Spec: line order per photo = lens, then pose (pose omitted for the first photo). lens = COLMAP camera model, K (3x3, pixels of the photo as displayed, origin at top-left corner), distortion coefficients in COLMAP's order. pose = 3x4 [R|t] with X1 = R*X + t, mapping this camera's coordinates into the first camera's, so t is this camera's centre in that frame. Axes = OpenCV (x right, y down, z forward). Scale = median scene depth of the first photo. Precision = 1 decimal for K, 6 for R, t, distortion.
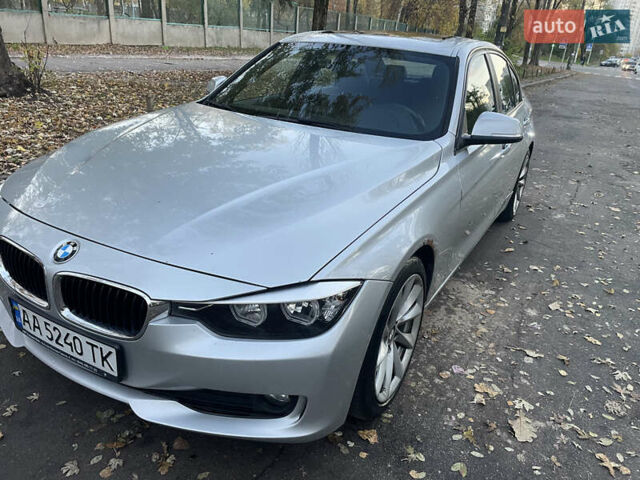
lens RADIAL K [[485.3, 0, 320.0], [0, 485.3, 240.0], [0, 0, 1]] dist [0.099840, -0.124780]
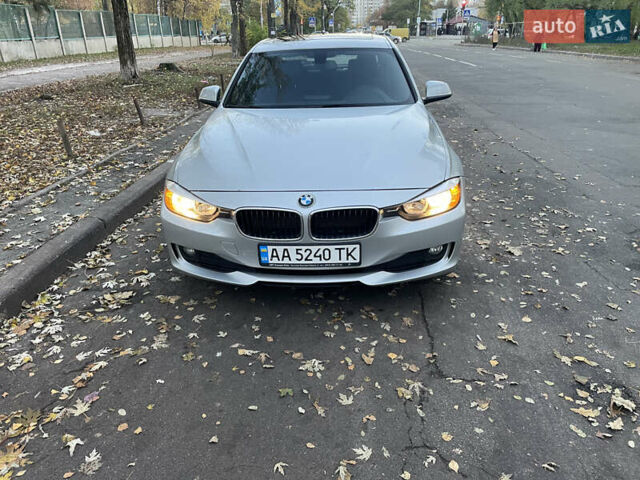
lens RADIAL K [[486.8, 0, 317.9], [0, 486.8, 244.6], [0, 0, 1]] dist [0.102767, -0.128150]
pose [[0.892417, -0.265370, 0.364926, -1.092121], [0.255876, 0.963787, 0.075117, 0.052202], [-0.371644, 0.026340, 0.928001, -0.498552]]
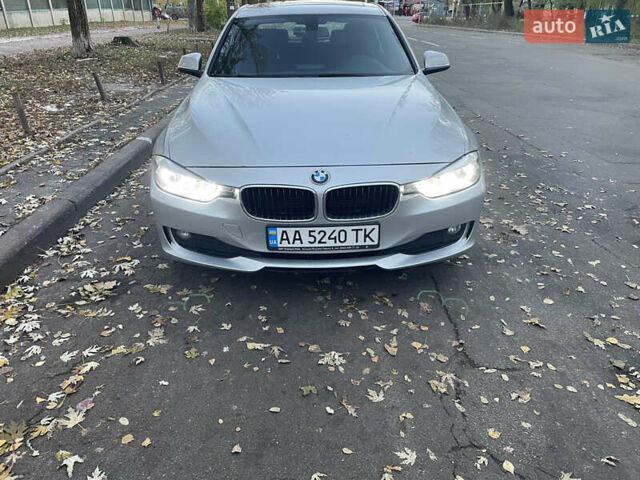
lens RADIAL K [[486.8, 0, 316.2], [0, 486.8, 240.9], [0, 0, 1]] dist [0.101018, -0.124854]
pose [[0.856723, -0.289884, 0.426607, -1.183538], [0.262447, 0.957041, 0.123268, 0.023956], [-0.444013, 0.006355, 0.895998, -0.290559]]
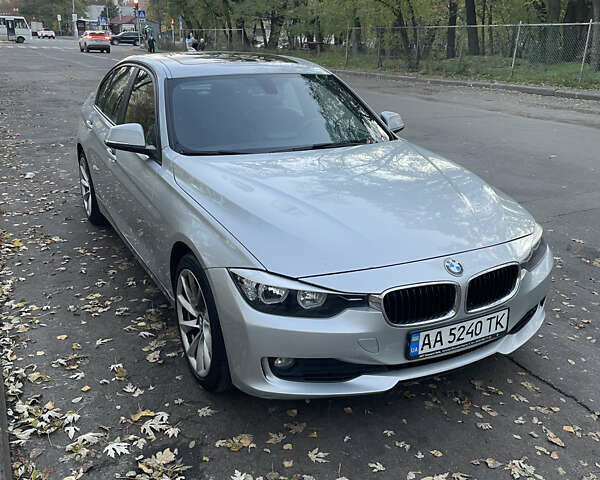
lens RADIAL K [[607.0, 0, 297.3], [0, 607.0, 235.7], [0, 0, 1]] dist [0.117282, -0.164747]
pose [[0.541083, -0.331914, 0.772698, -1.957367], [0.348583, 0.924688, 0.153106, -0.447386], [-0.765323, 0.186506, 0.616033, 0.292456]]
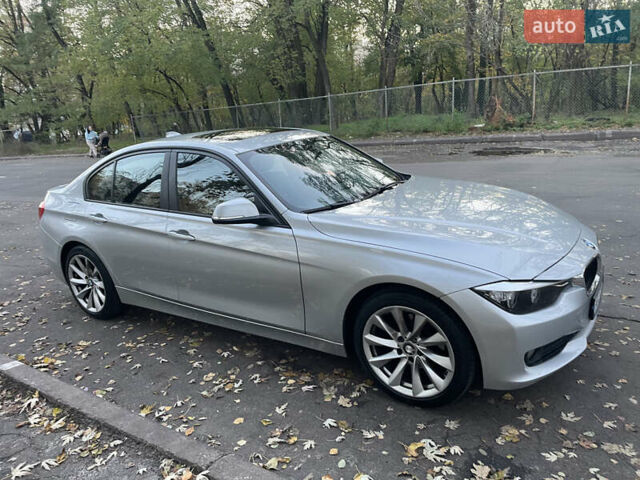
lens RADIAL K [[485.3, 0, 320.0], [0, 485.3, 240.0], [0, 0, 1]] dist [0.099840, -0.124780]
pose [[0.052702, -0.346414, 0.936600, -2.196049], [0.472098, 0.835118, 0.282315, -0.933135], [-0.879970, 0.427288, 0.207554, 1.460621]]
